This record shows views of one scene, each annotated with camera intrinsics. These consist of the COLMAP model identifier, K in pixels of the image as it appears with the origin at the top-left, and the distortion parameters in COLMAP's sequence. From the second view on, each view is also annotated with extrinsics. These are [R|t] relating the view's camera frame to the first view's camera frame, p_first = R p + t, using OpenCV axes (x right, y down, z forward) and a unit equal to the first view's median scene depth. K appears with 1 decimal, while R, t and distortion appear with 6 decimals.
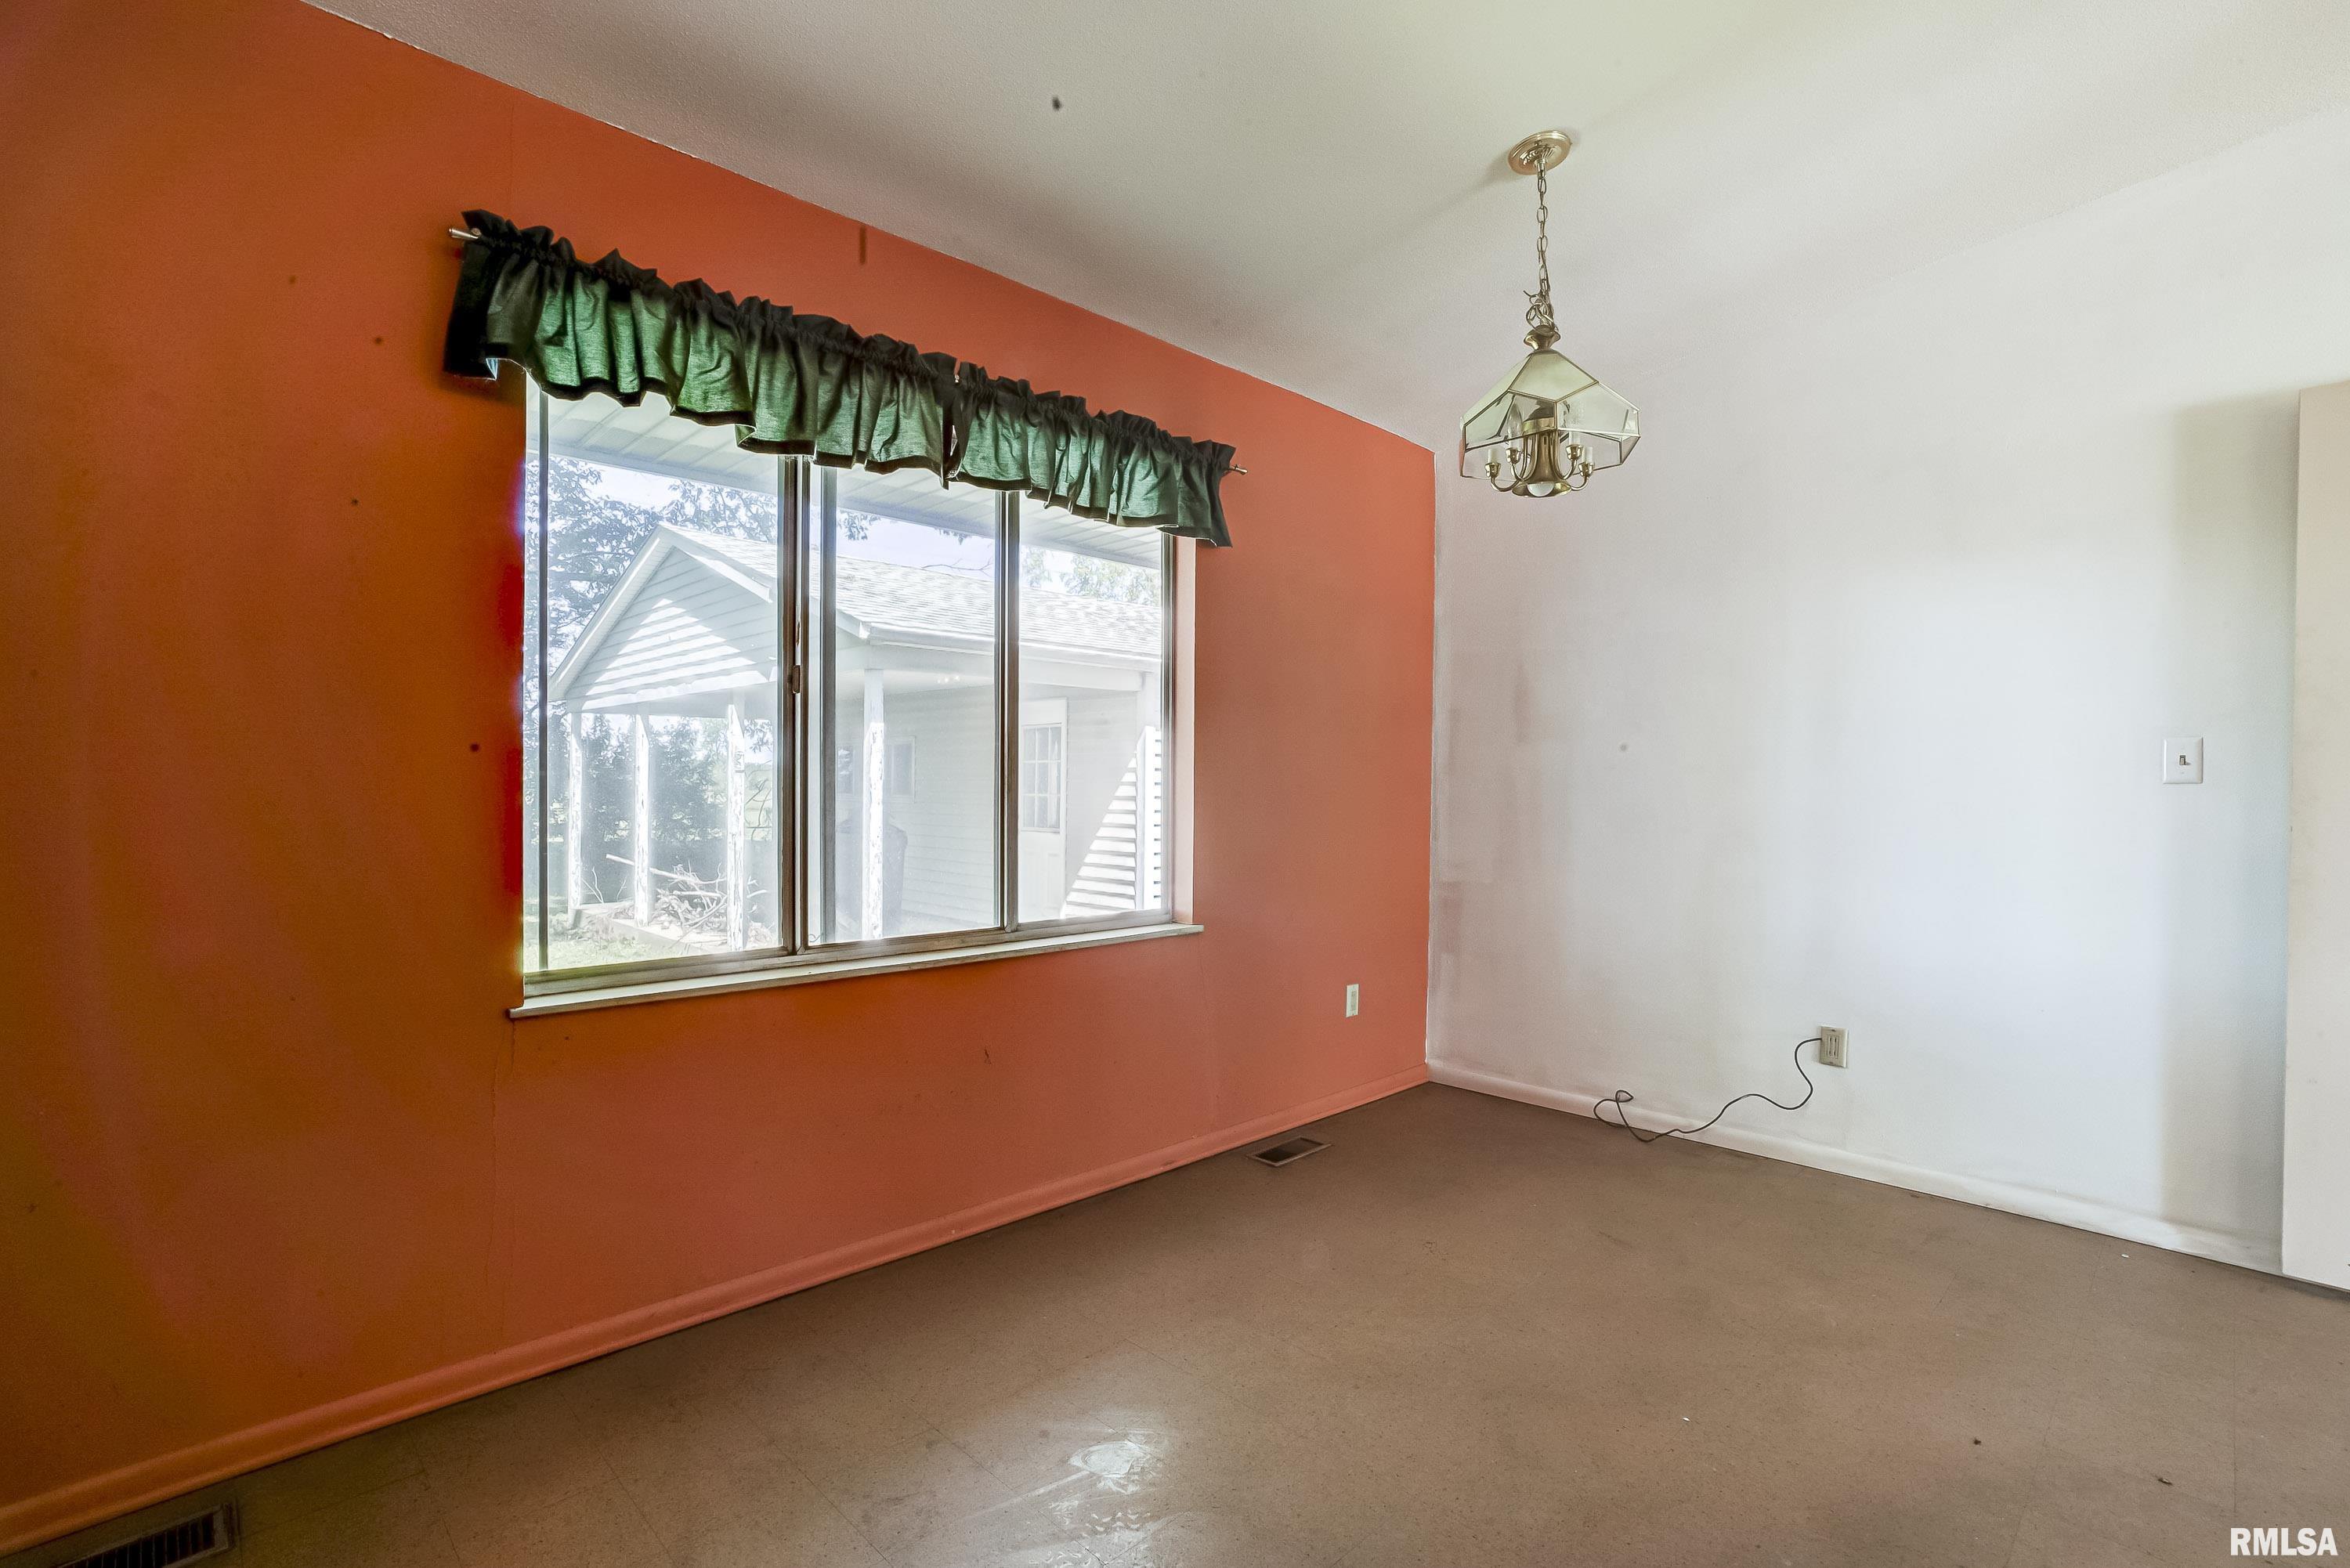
lens RADIAL K [[1077.0, 0, 1142.8], [0, 1077.0, 791.6], [0, 0, 1]] dist [-0.052379, 0.020125]
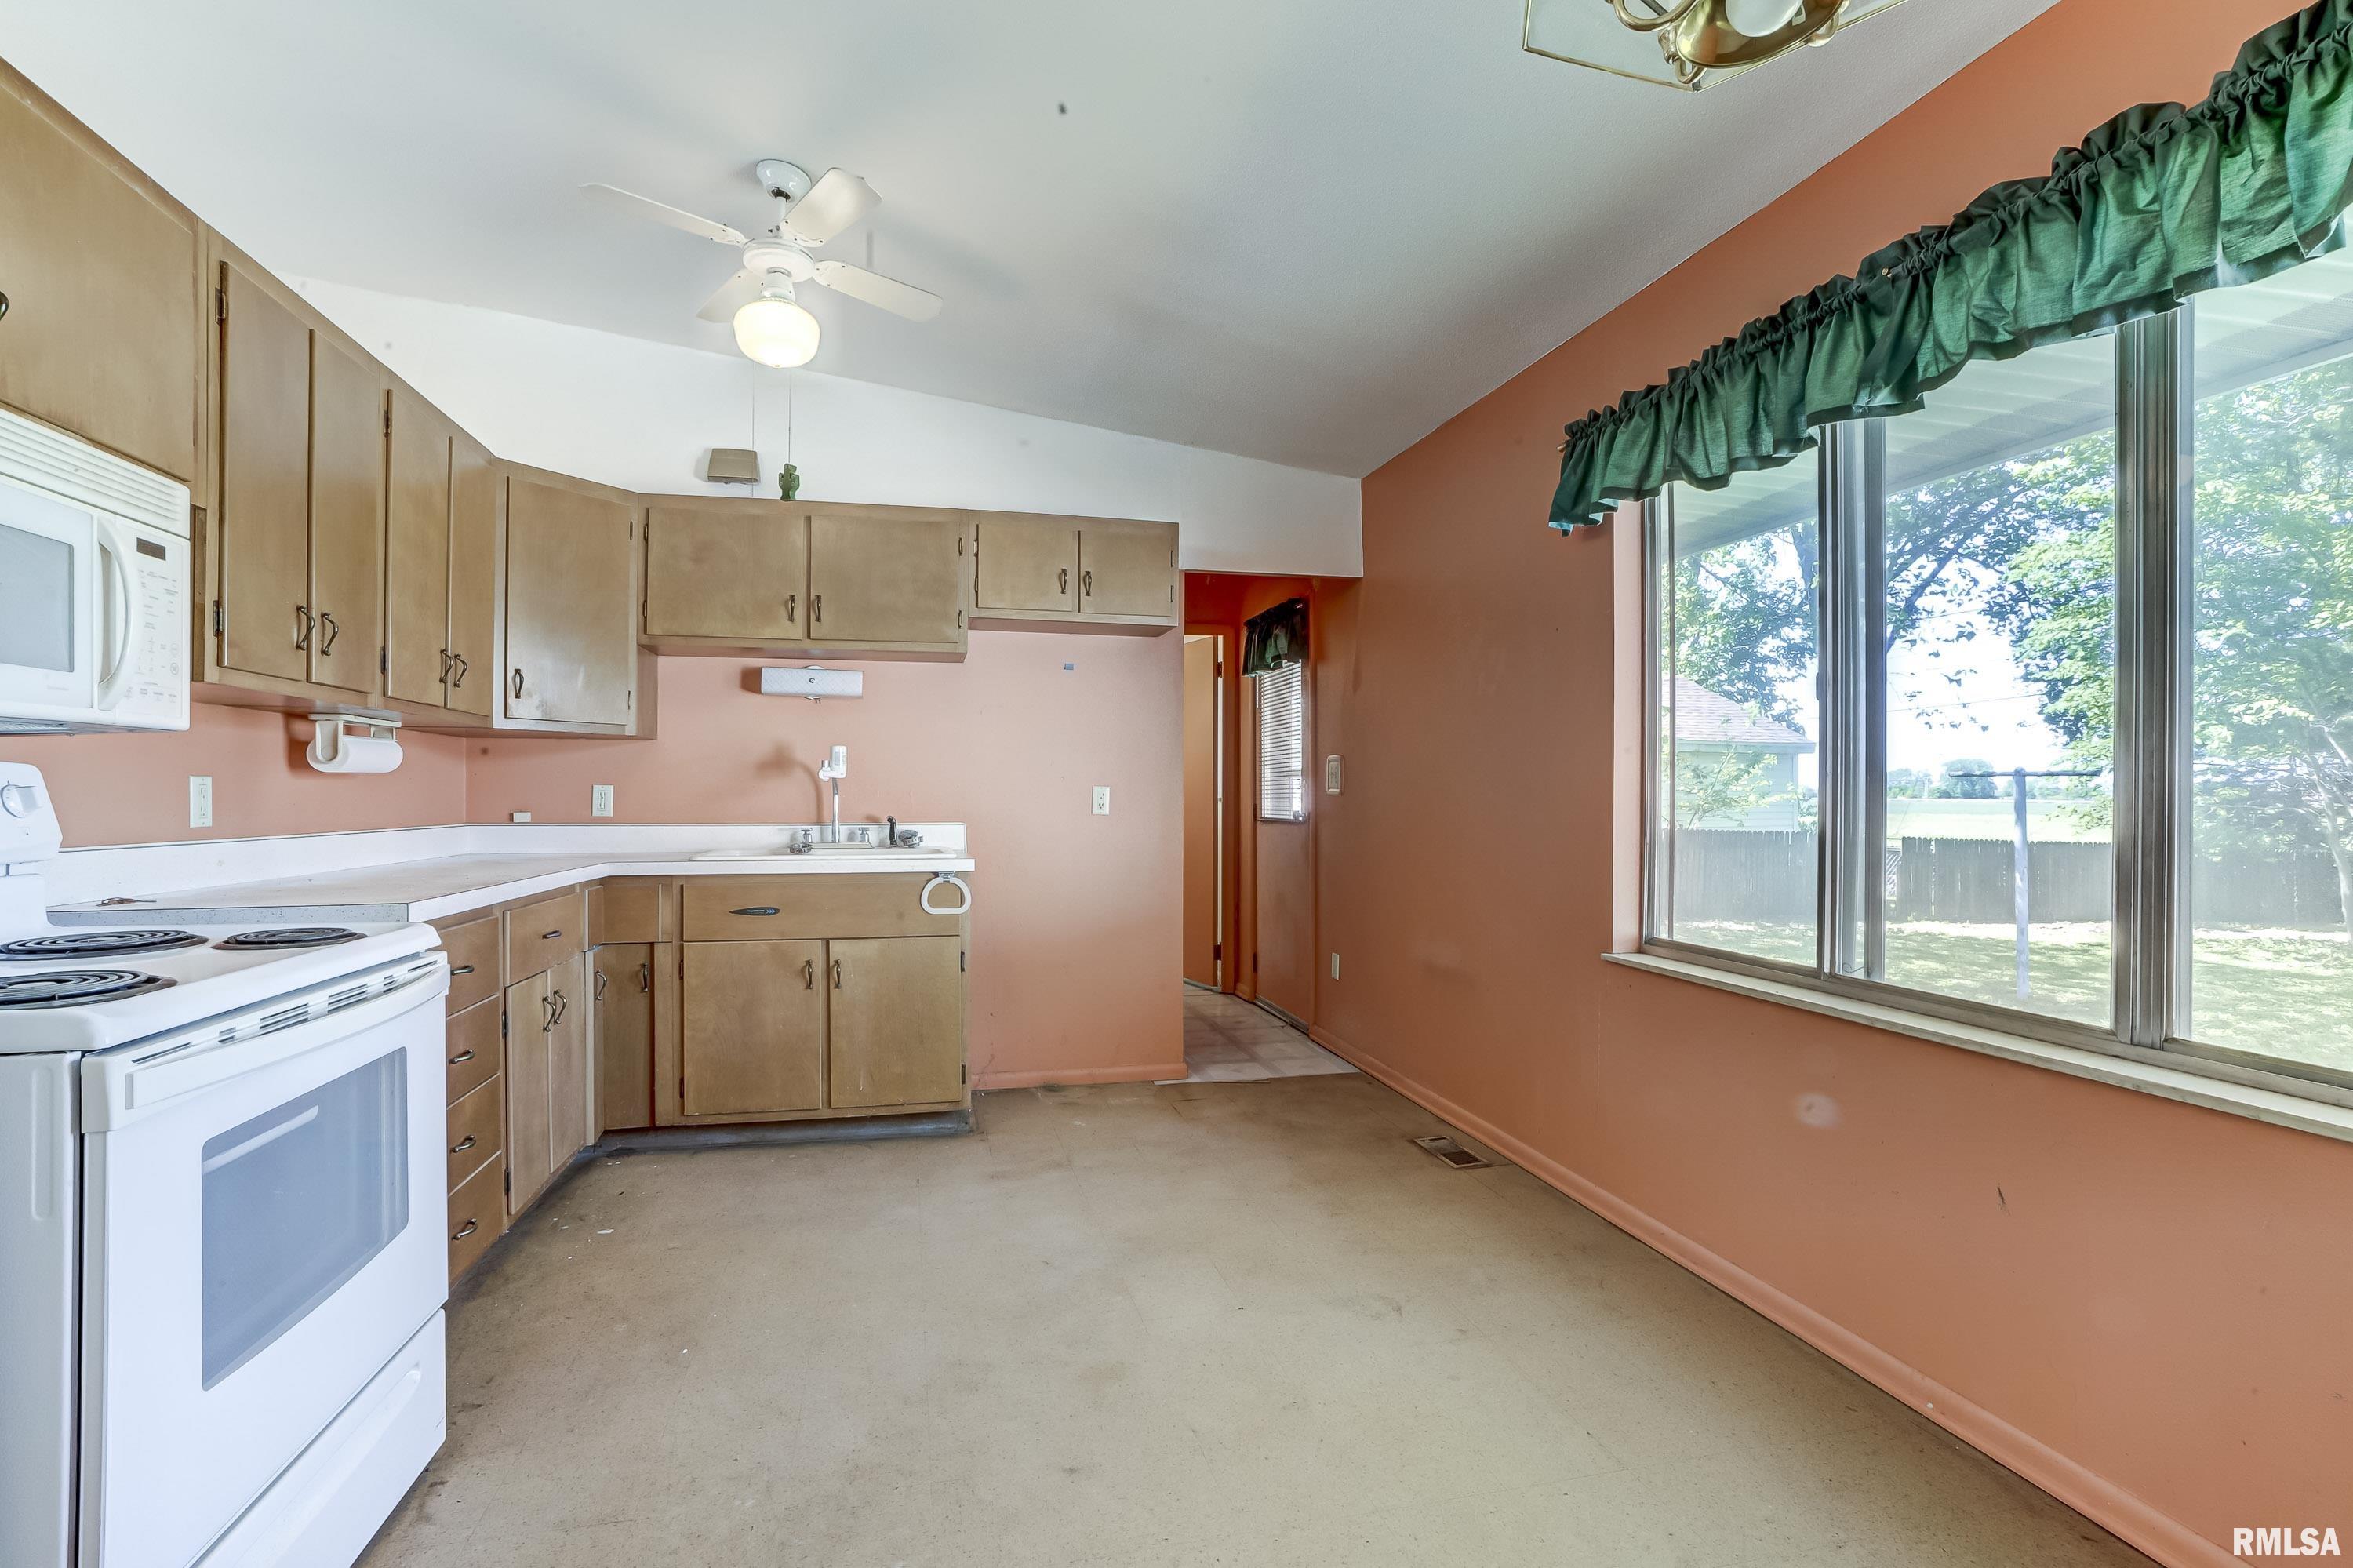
lens RADIAL K [[1062.5, 0, 1174.0], [0, 1062.5, 795.8], [0, 0, 1]] dist [-0.047745, 0.018882]
pose [[-0.486421, -0.006912, -0.873697, 0.716821], [-0.019564, 0.999804, 0.002982, -0.000210], [0.873505, 0.018543, -0.486461, 0.899187]]
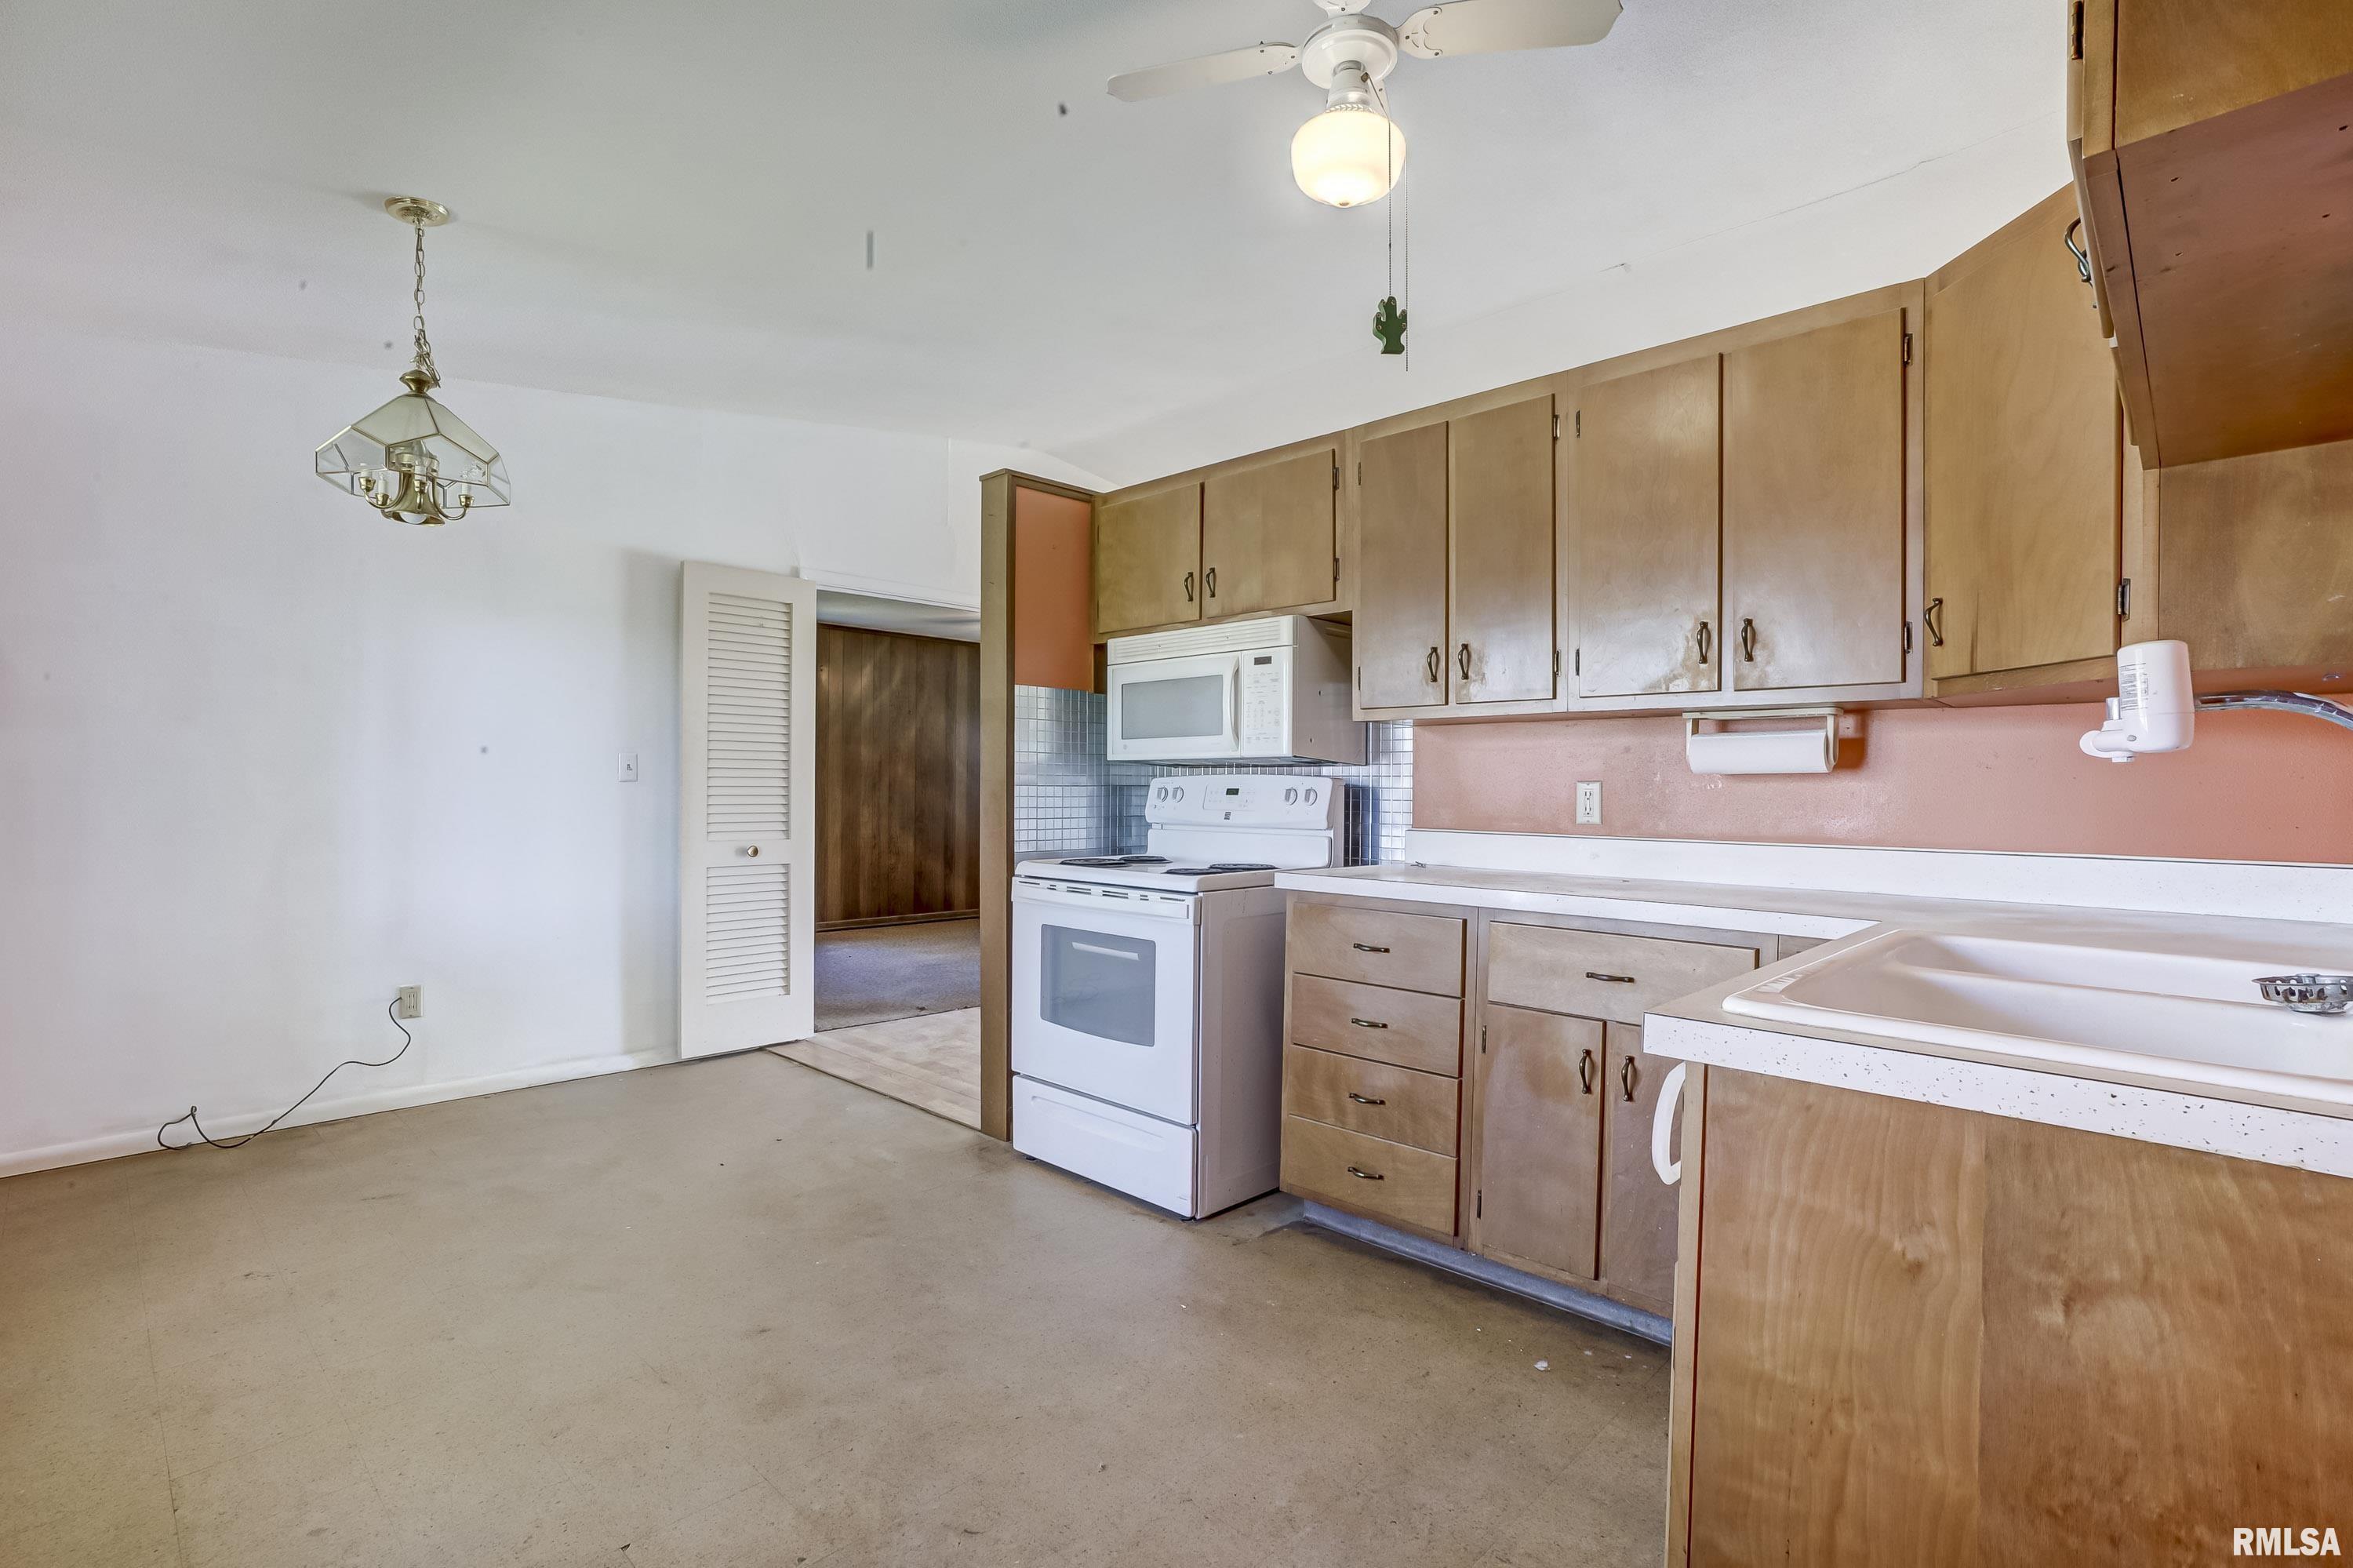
lens RADIAL K [[1078.5, 0, 1144.3], [0, 1078.5, 791.6], [0, 0, 1]] dist [-0.052379, 0.020125]
pose [[-0.030337, -0.009082, 0.999498, -0.681831], [0.008282, 0.999922, 0.009337, -0.000829], [-0.999505, 0.008561, -0.030260, 0.246524]]
